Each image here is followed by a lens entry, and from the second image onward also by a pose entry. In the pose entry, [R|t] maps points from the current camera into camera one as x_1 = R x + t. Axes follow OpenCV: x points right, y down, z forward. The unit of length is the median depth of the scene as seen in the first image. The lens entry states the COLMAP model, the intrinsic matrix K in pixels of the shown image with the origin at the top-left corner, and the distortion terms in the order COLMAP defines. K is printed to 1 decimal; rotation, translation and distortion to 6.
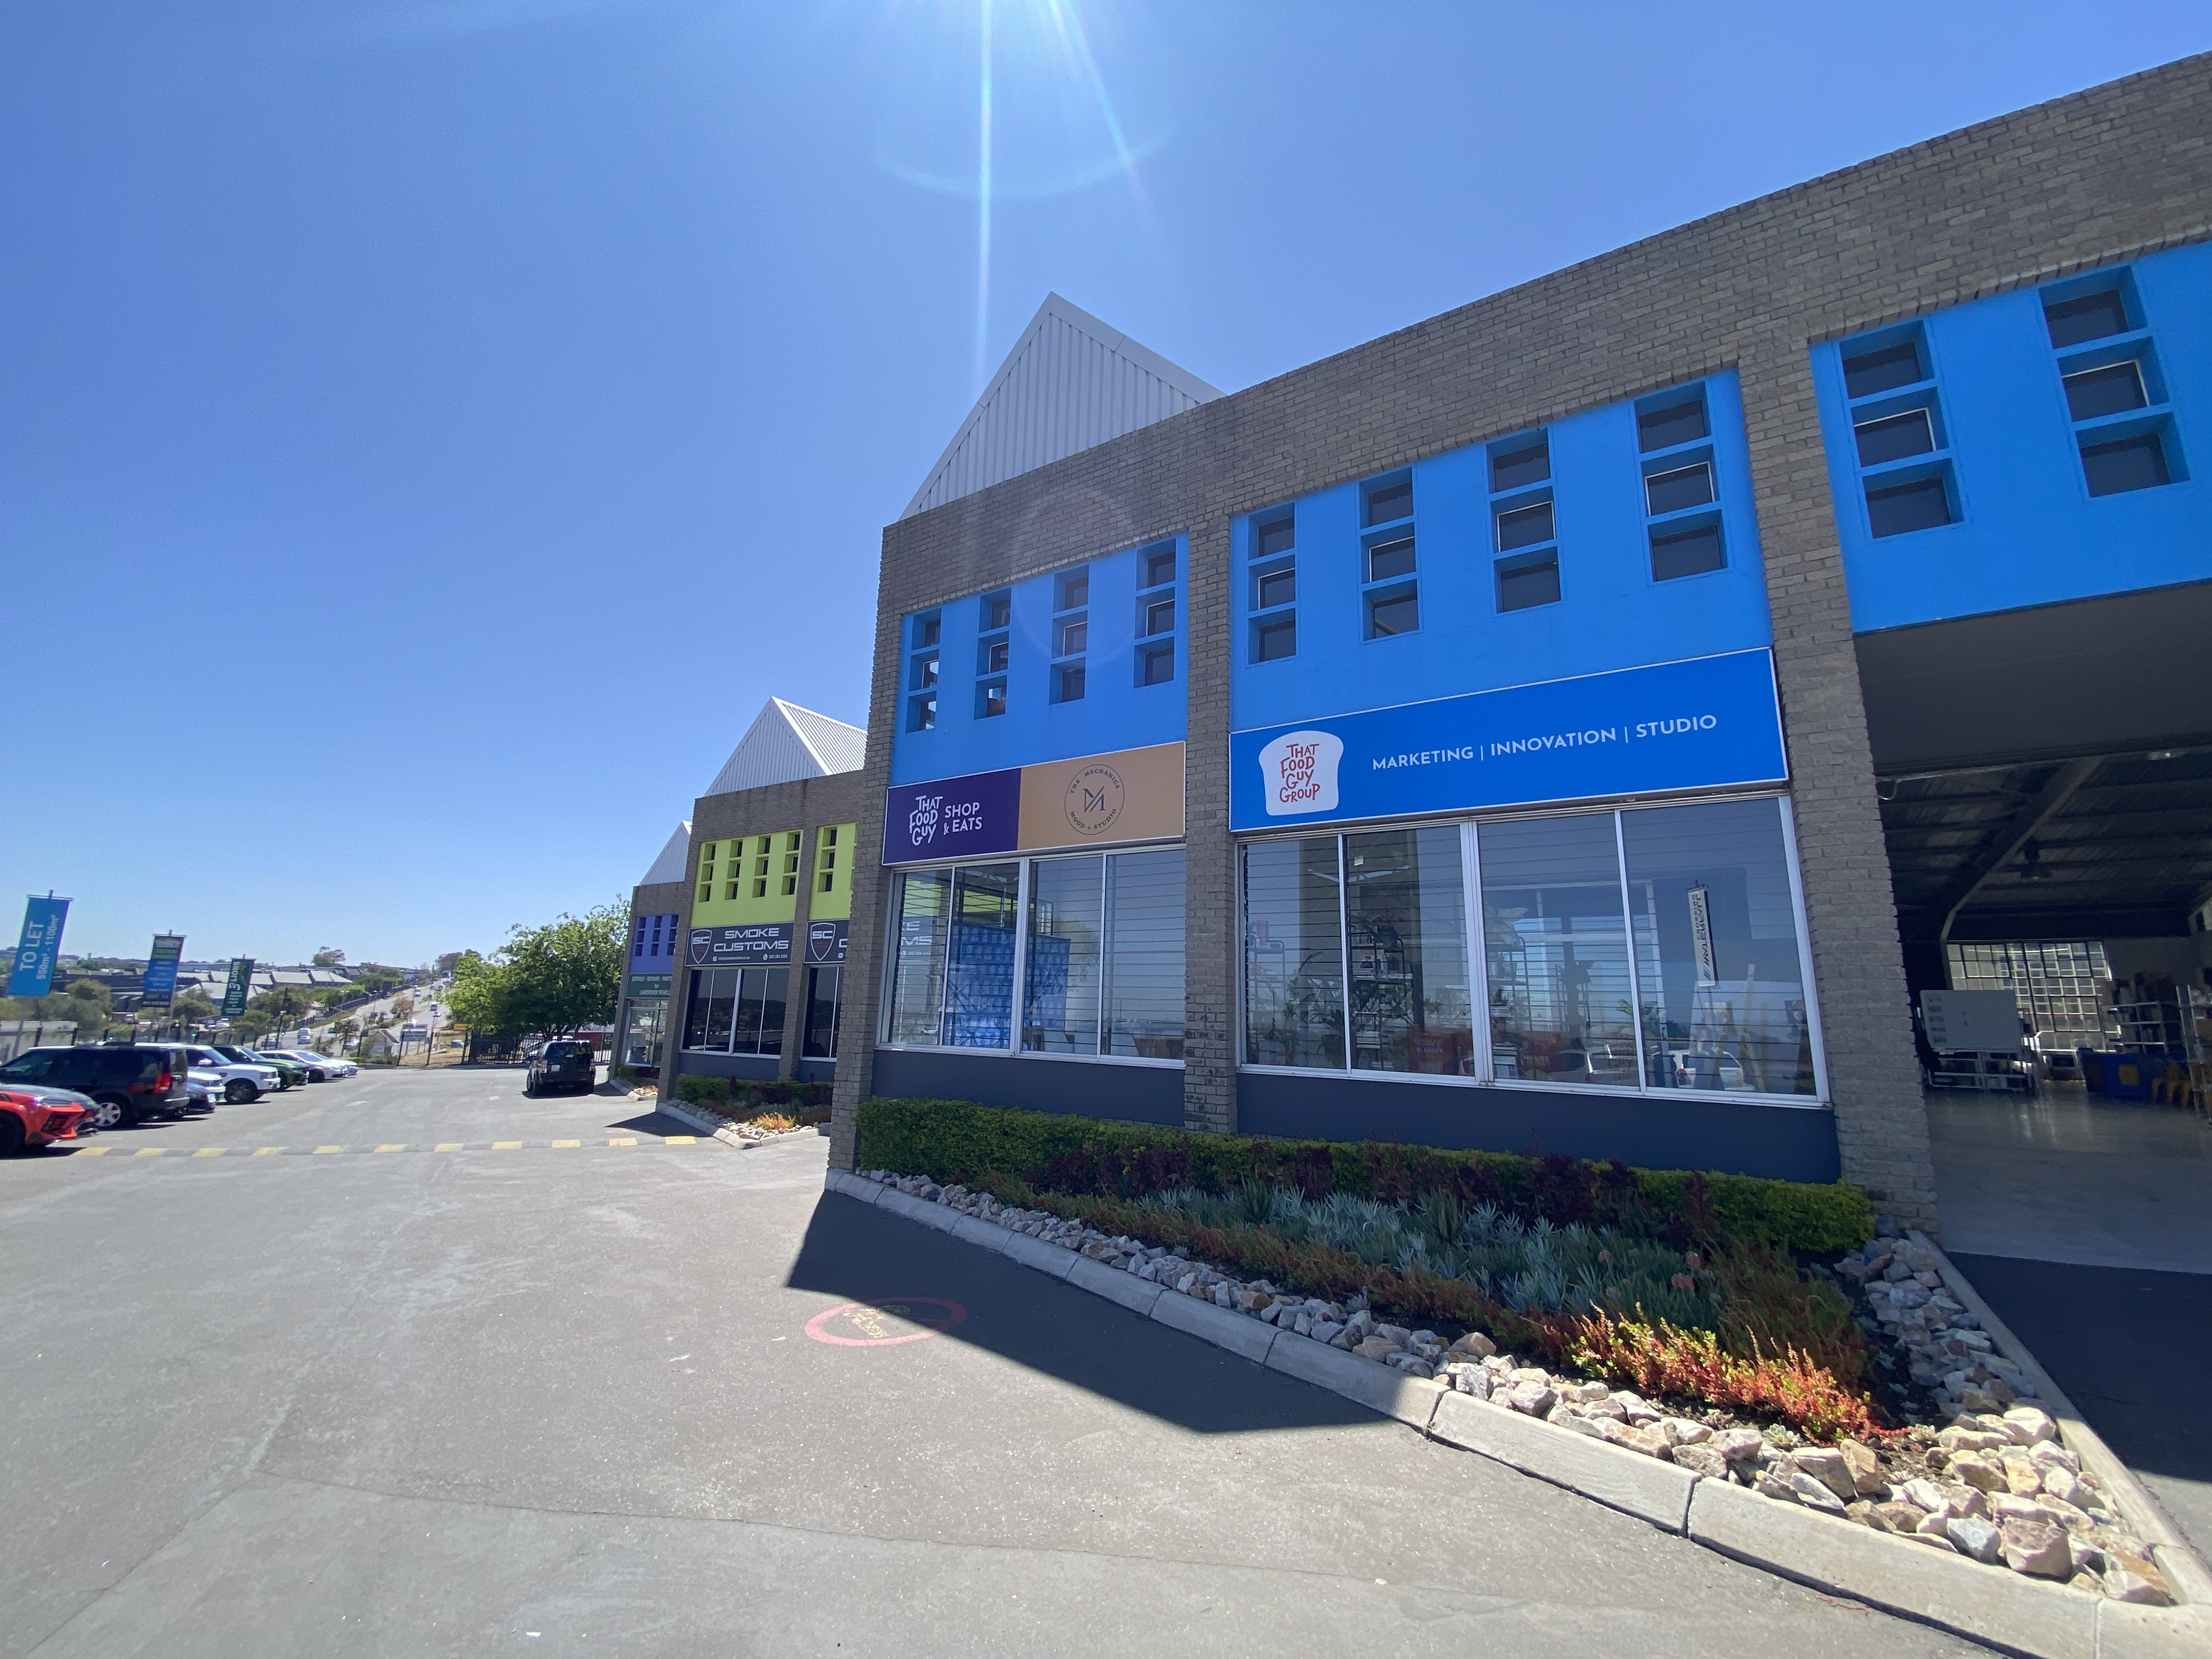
lens RADIAL K [[895.9, 0, 1057.8], [0, 895.9, 798.8], [0, 0, 1]] dist [0.012878, -0.015726]
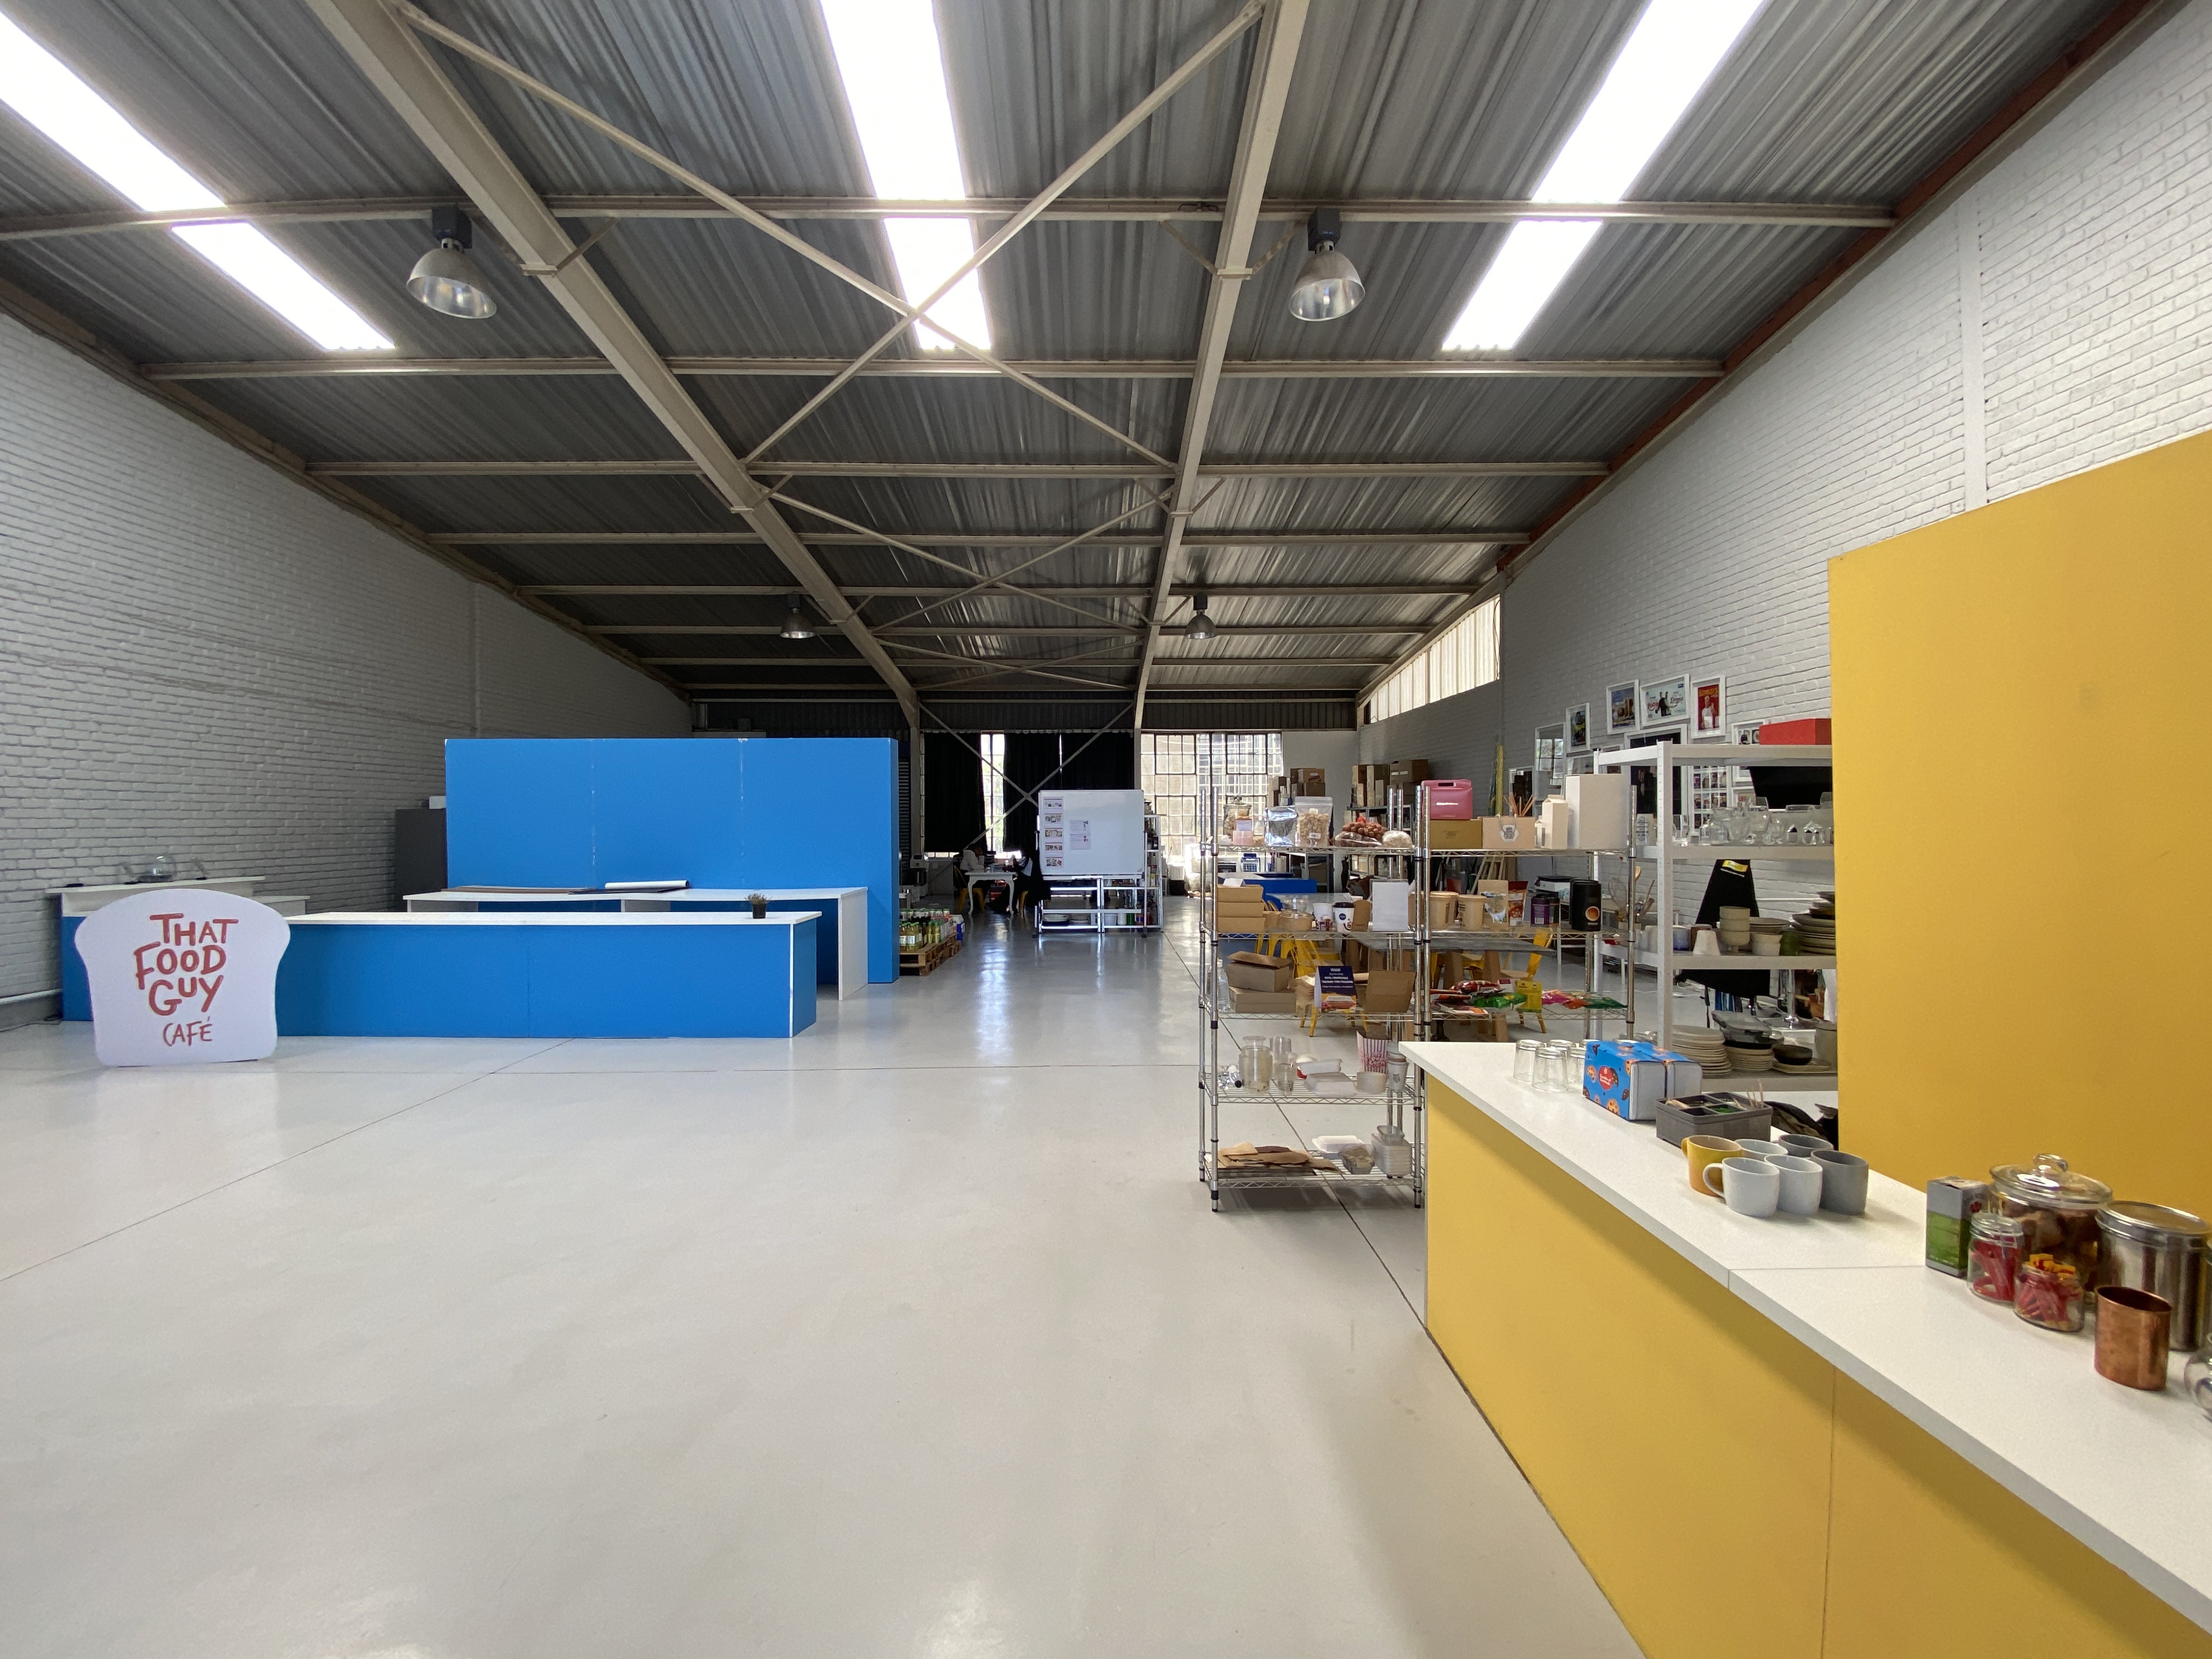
lens RADIAL K [[895.9, 0, 1108.9], [0, 895.9, 833.7], [0, 0, 1]] dist [0.012878, -0.015726]
pose [[0.824578, -0.038741, 0.564420, 0.595404], [-0.107727, 0.968647, 0.223869, 0.085753], [-0.555397, -0.245401, 0.794552, 0.409497]]
